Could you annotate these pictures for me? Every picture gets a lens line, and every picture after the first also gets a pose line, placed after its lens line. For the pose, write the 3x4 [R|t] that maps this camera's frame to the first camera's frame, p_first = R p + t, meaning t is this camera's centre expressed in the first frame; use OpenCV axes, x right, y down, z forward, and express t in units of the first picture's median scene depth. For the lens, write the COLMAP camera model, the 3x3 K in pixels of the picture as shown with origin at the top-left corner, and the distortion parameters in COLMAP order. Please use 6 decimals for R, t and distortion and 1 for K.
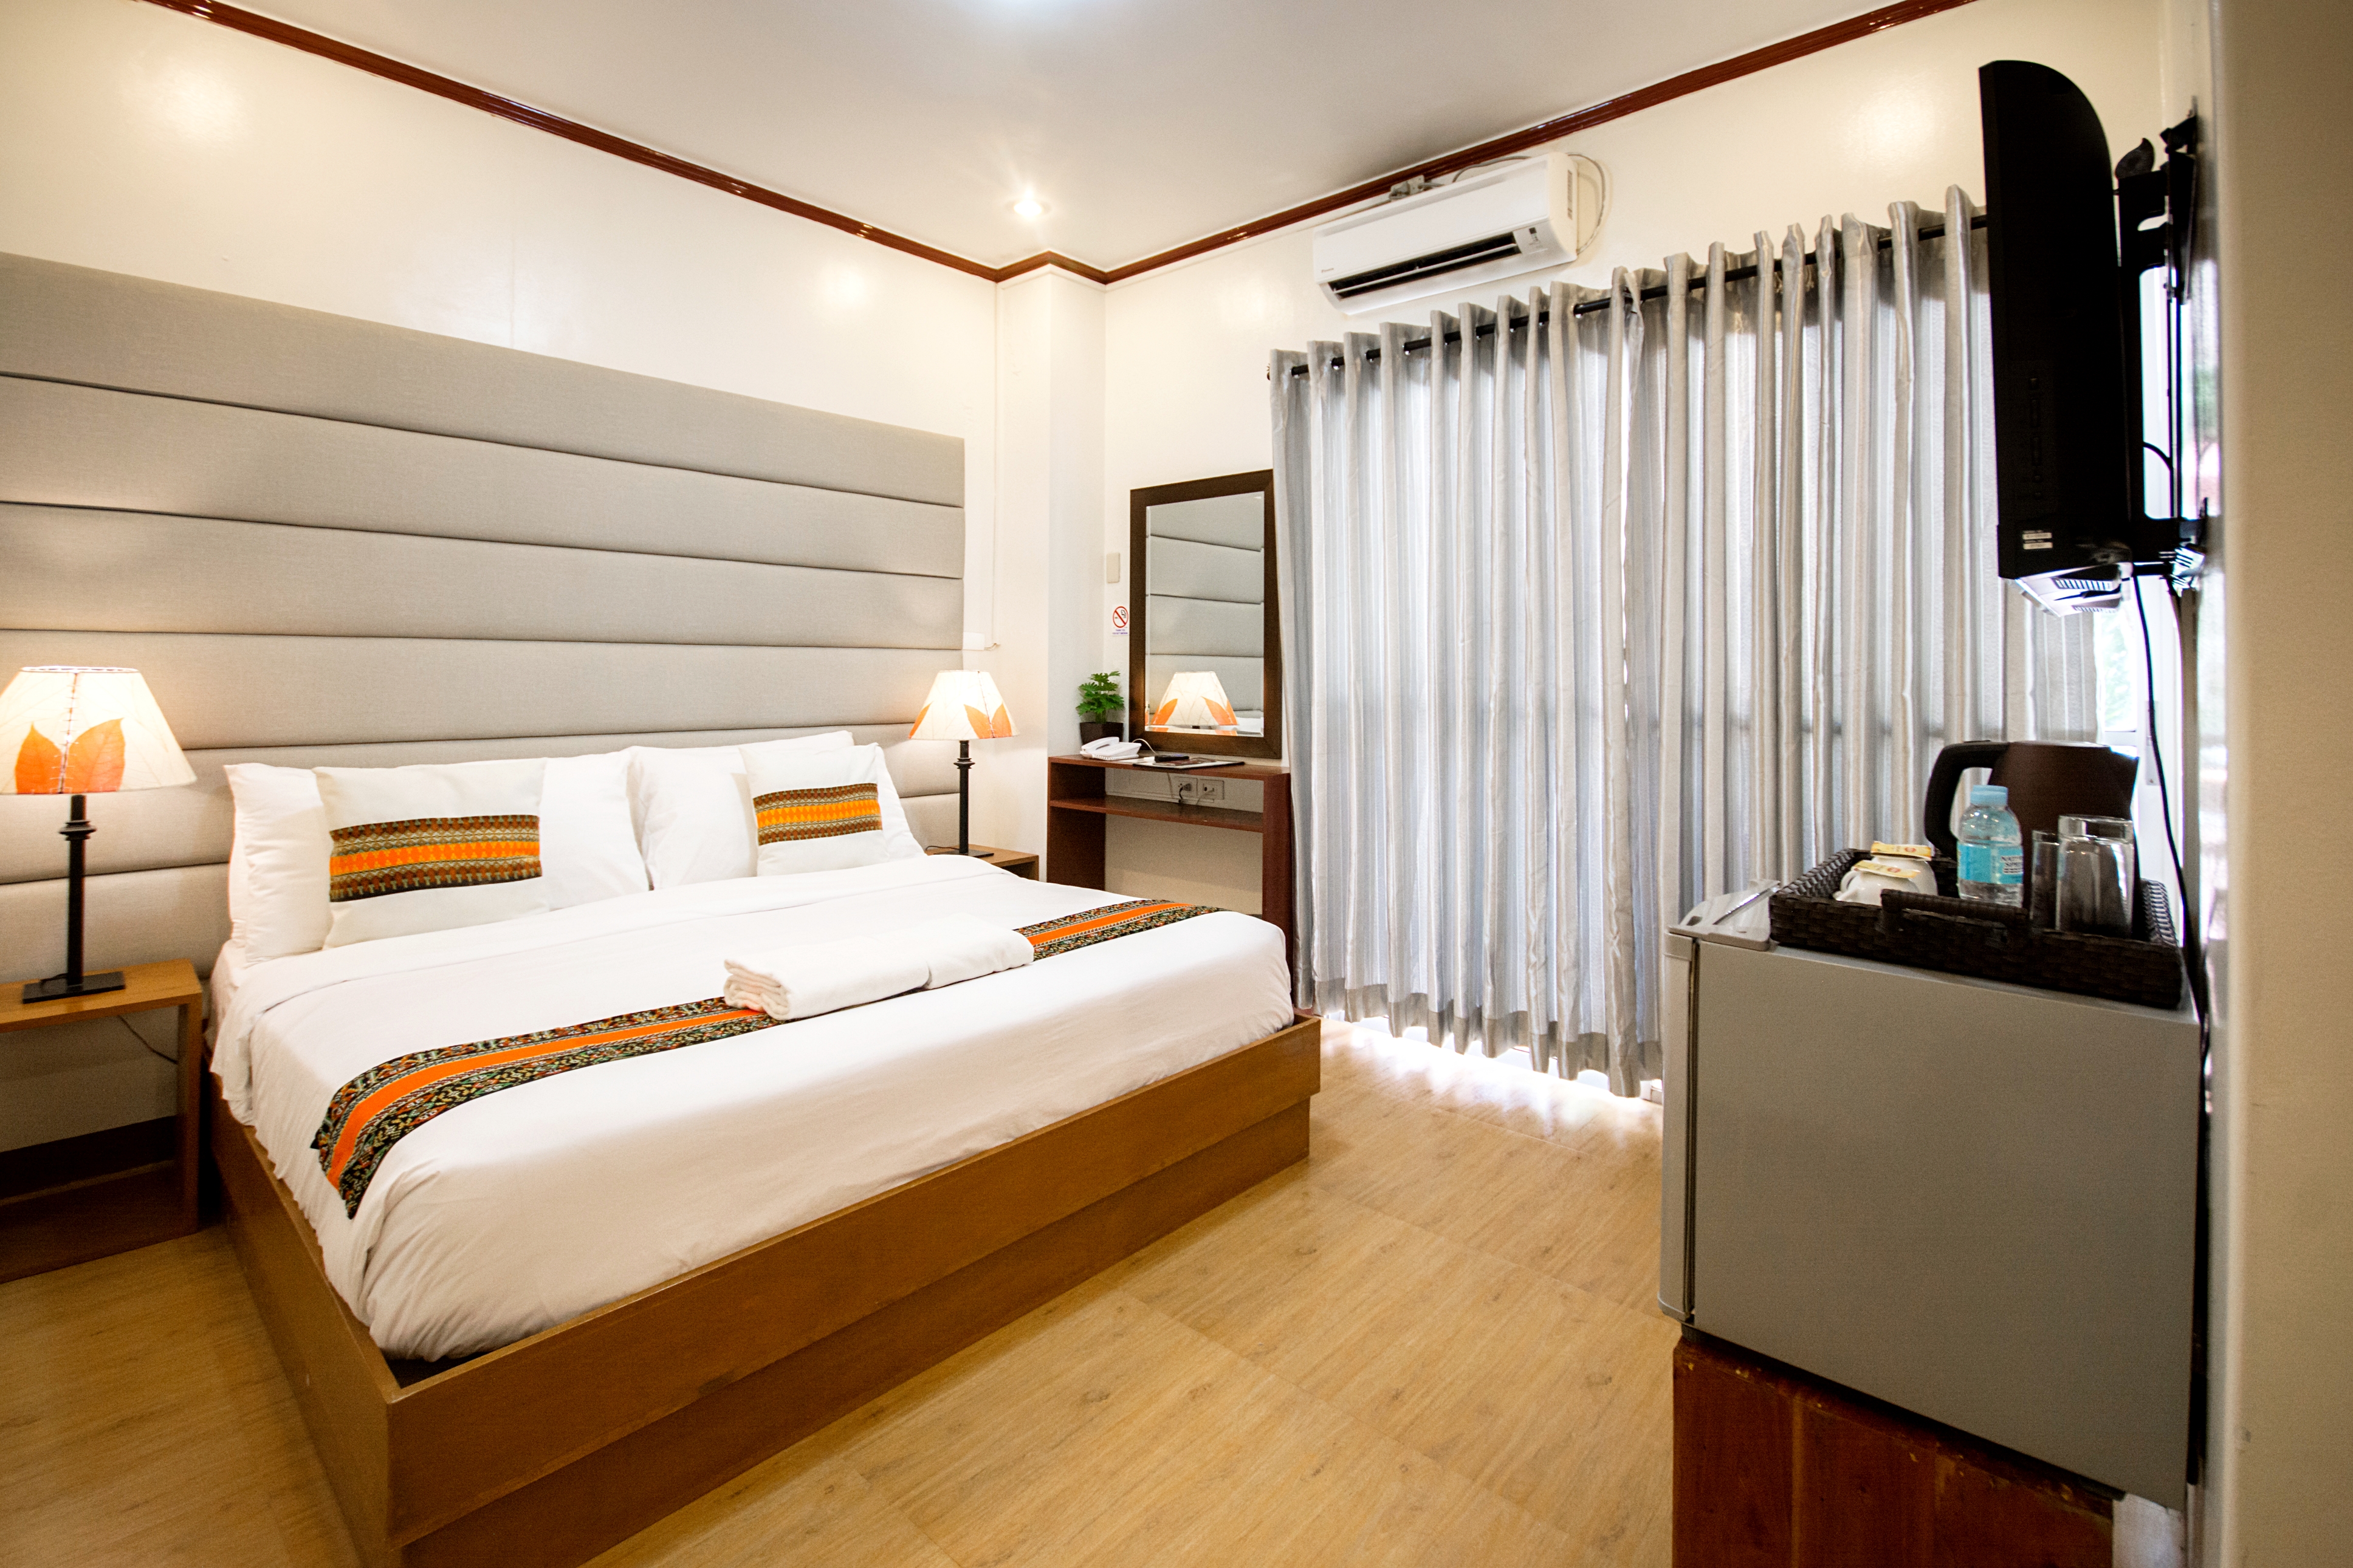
lens RADIAL K [[1084.5, 0, 1177.2], [0, 1084.5, 658.7], [0, 0, 1]] dist [0.000274, -0.006195]
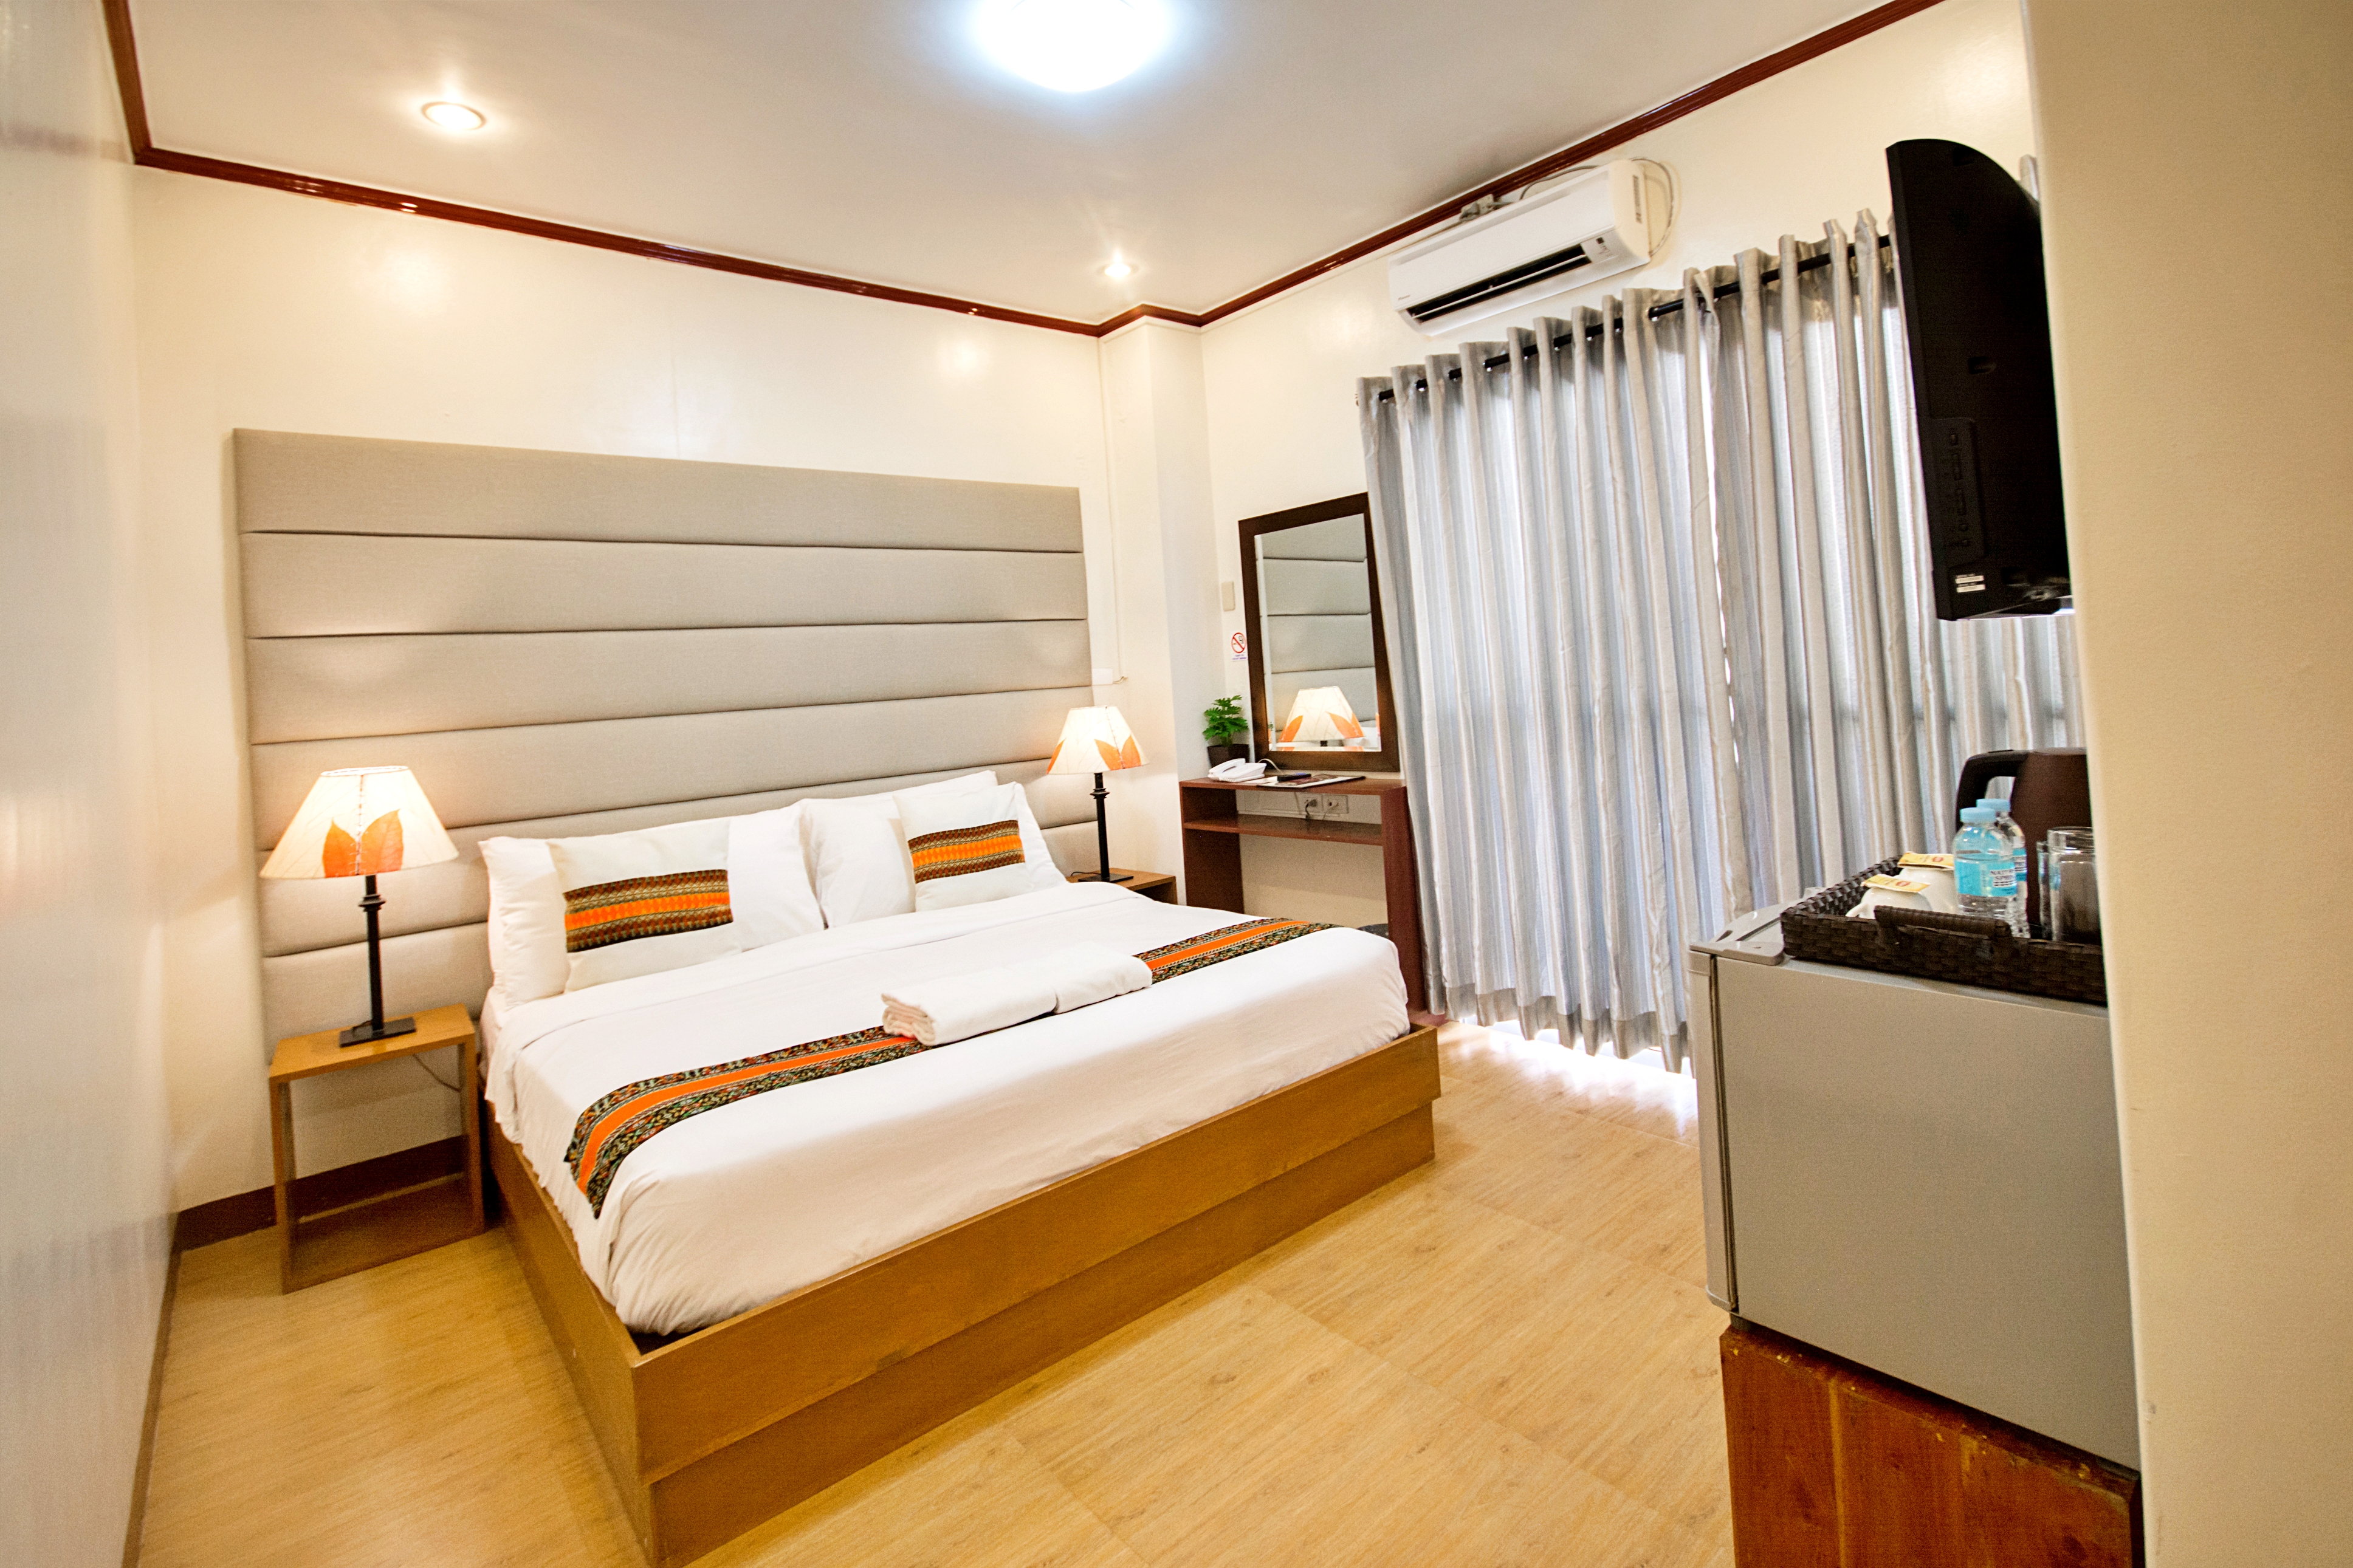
lens RADIAL K [[1085.3, 0, 1175.1], [0, 1085.3, 658.8], [0, 0, 1]] dist [0.000399, -0.005953]
pose [[0.986637, -0.076077, -0.144081, 0.065623], [0.075718, 0.997097, -0.007985, -0.034447], [0.144271, -0.003031, 0.989534, -0.073608]]
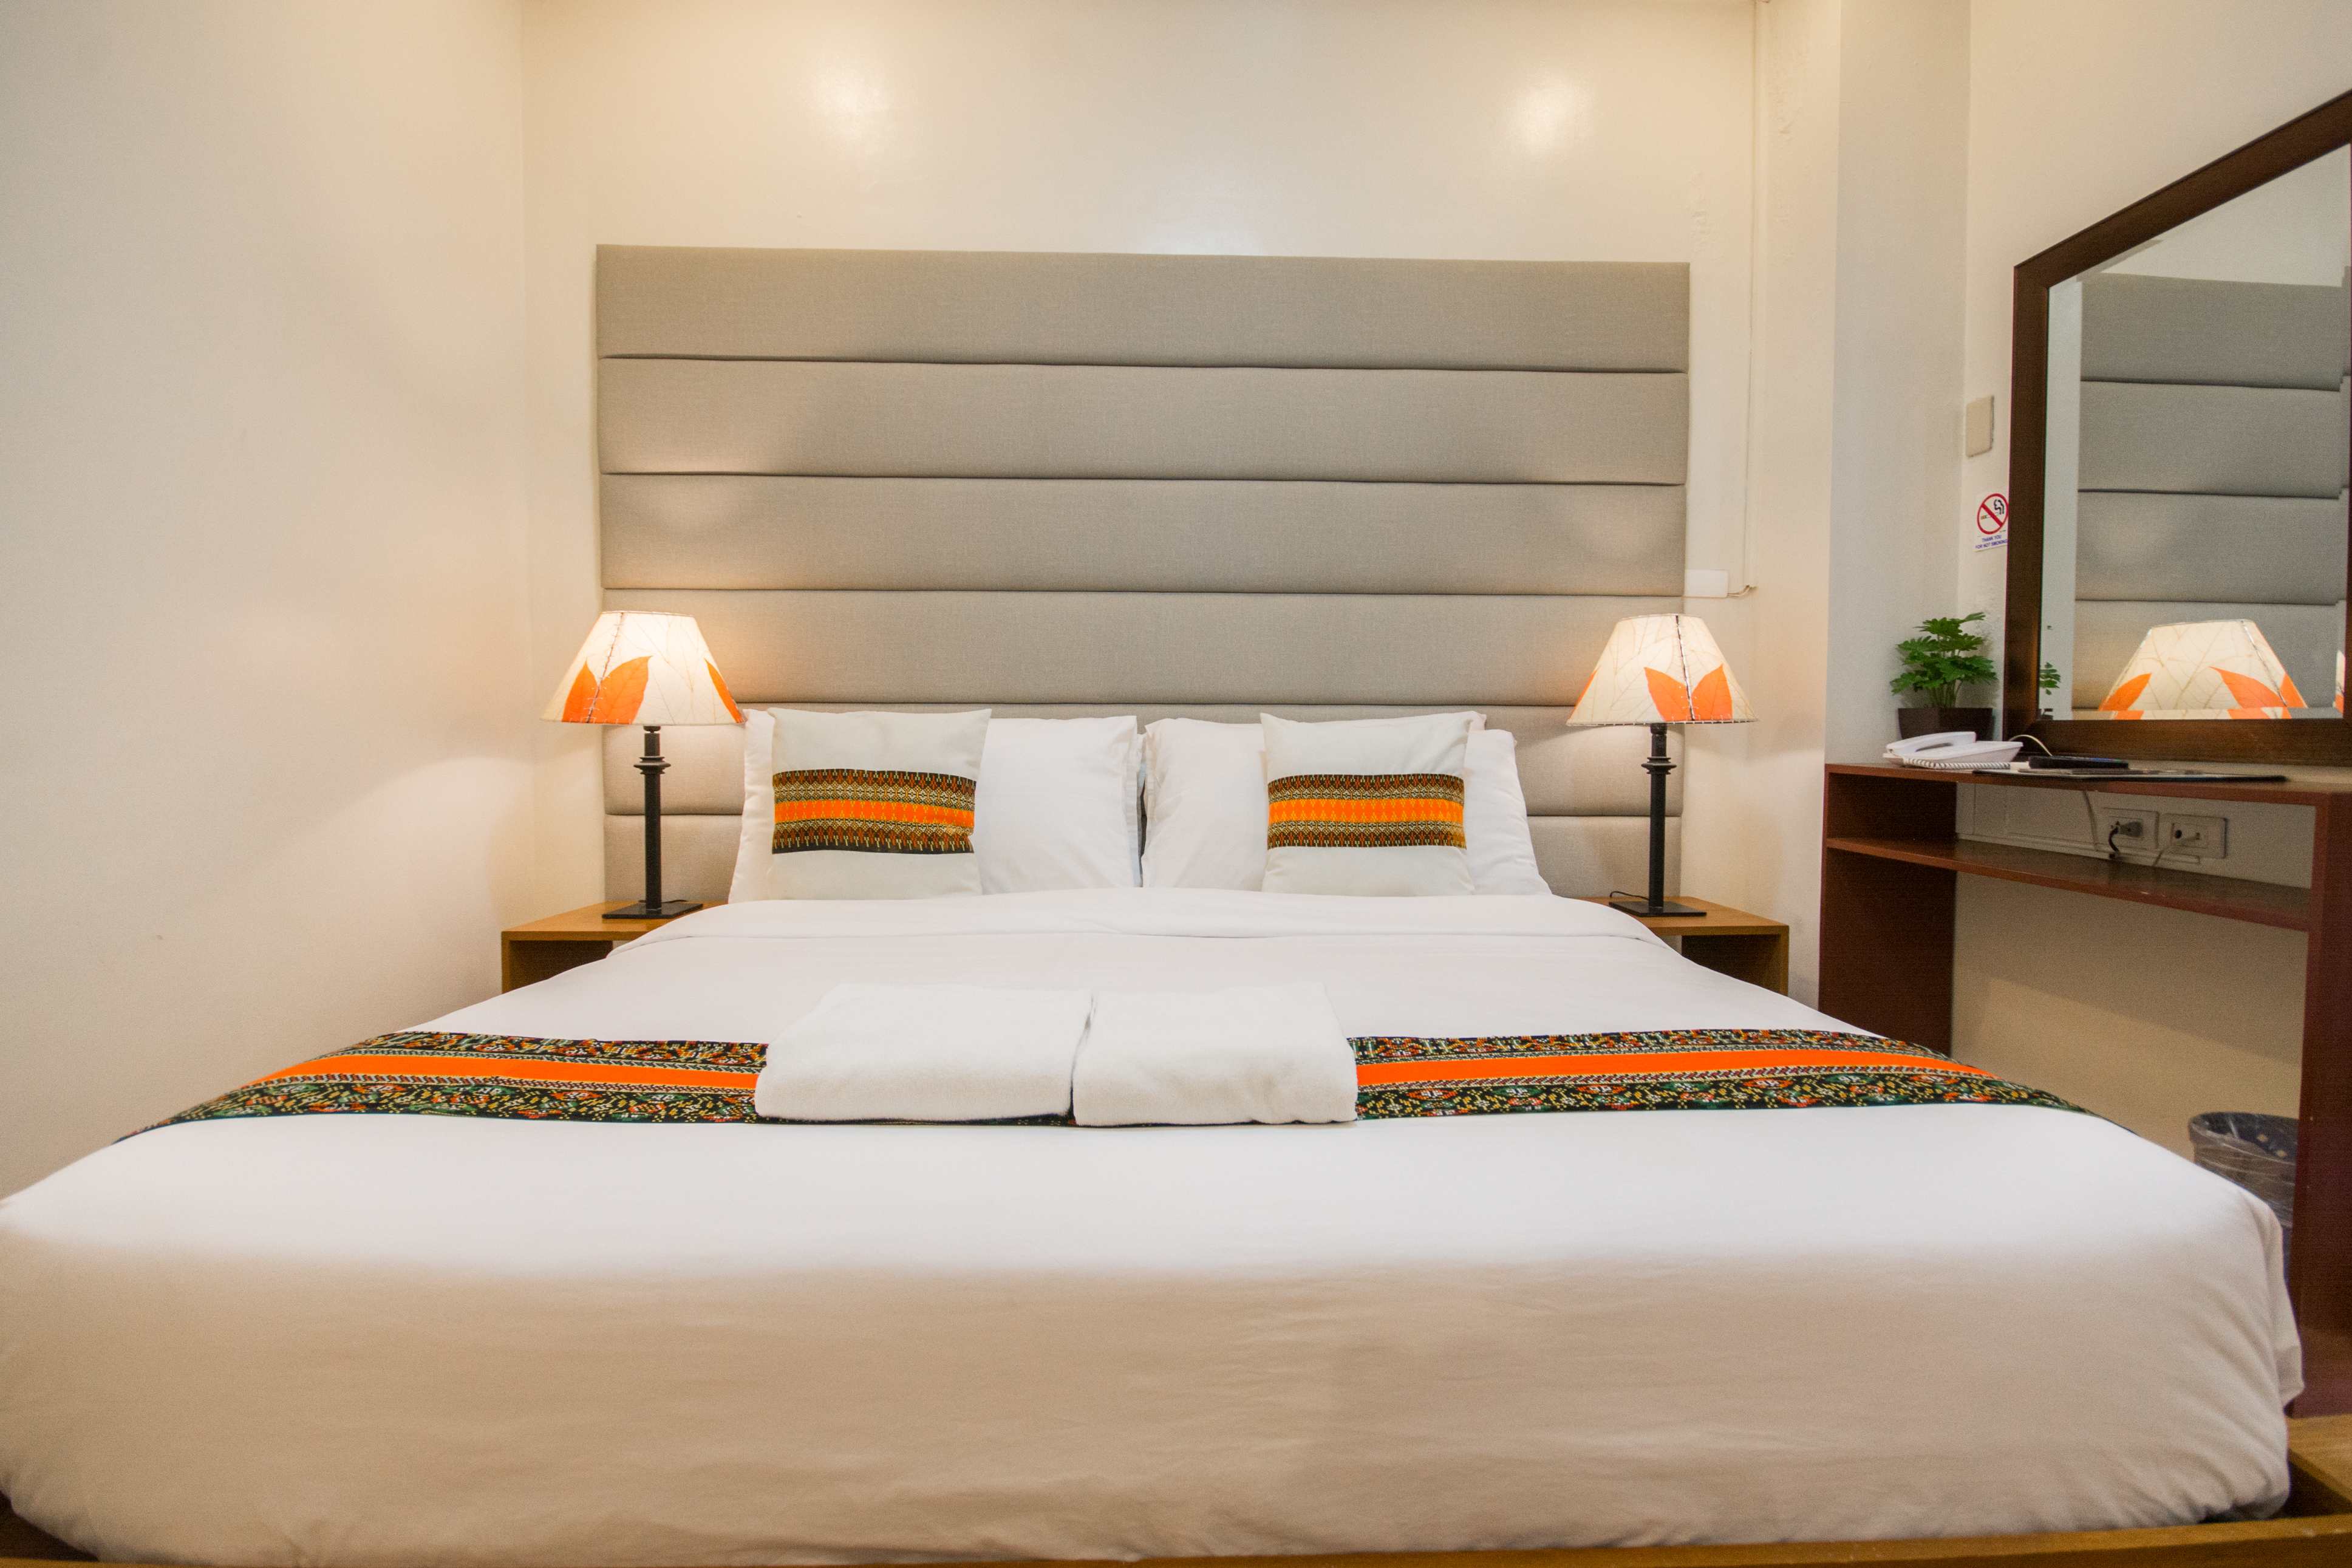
lens RADIAL K [[1083.4, 0, 1190.4], [0, 1083.4, 757.9], [0, 0, 1]] dist [-0.000447, 0.000099]
pose [[0.694251, 0.019125, -0.719479, 0.110162], [0.009402, 0.999321, 0.035635, 0.108163], [0.719672, -0.031504, 0.693599, 0.588432]]
